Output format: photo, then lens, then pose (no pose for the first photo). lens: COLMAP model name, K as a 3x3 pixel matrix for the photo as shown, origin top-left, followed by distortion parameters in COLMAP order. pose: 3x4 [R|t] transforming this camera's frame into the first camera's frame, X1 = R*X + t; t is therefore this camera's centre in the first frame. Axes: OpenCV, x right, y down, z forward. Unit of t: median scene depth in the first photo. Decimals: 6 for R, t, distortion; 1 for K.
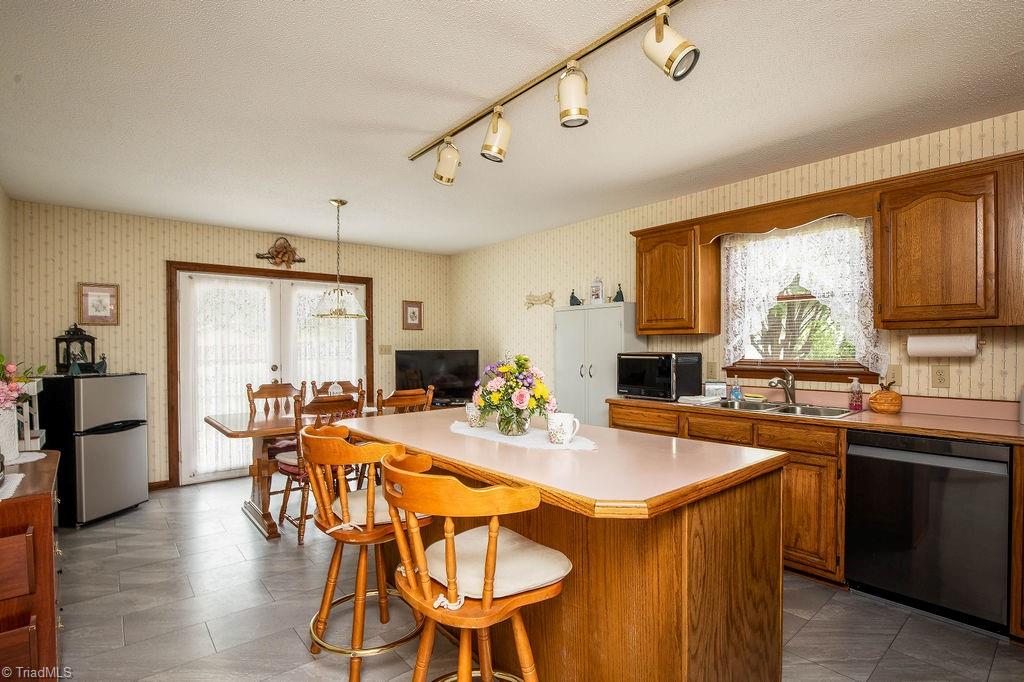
lens RADIAL K [[490.0, 0, 512.0], [0, 490.0, 341.0], [0, 0, 1]] dist [-0.002028, -0.000679]
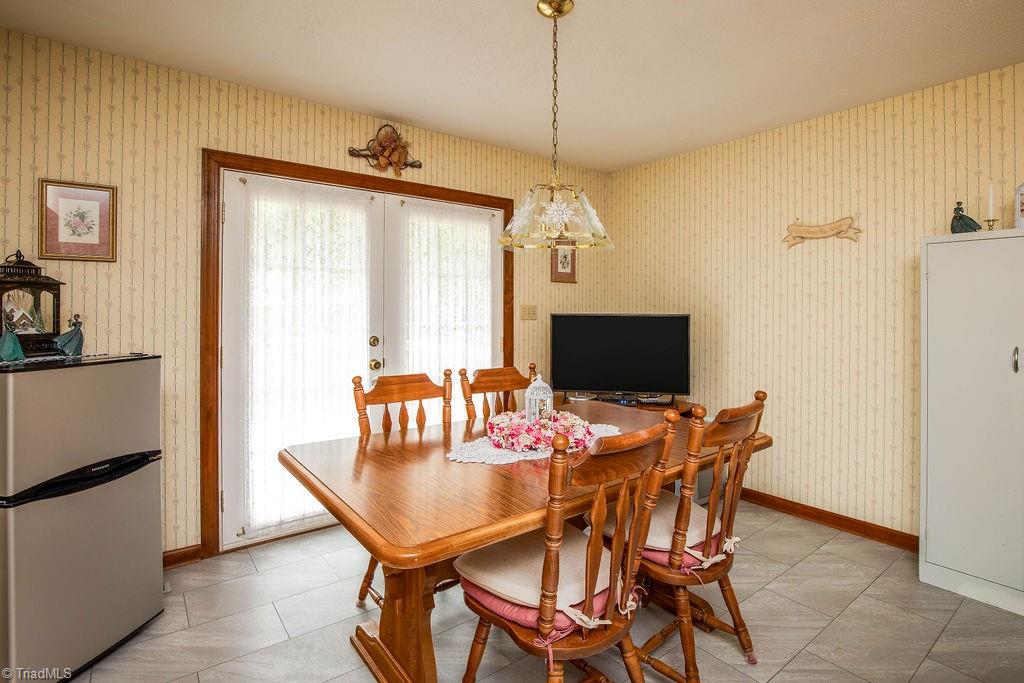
lens RADIAL K [[497.9, 0, 511.1], [0, 497.9, 301.3], [0, 0, 1]] dist [0.000556, 0.000211]
pose [[0.998799, 0.010306, -0.047900, -0.324779], [-0.010577, 0.999929, -0.005425, 0.008696], [0.047841, 0.005925, 0.998837, 0.449312]]
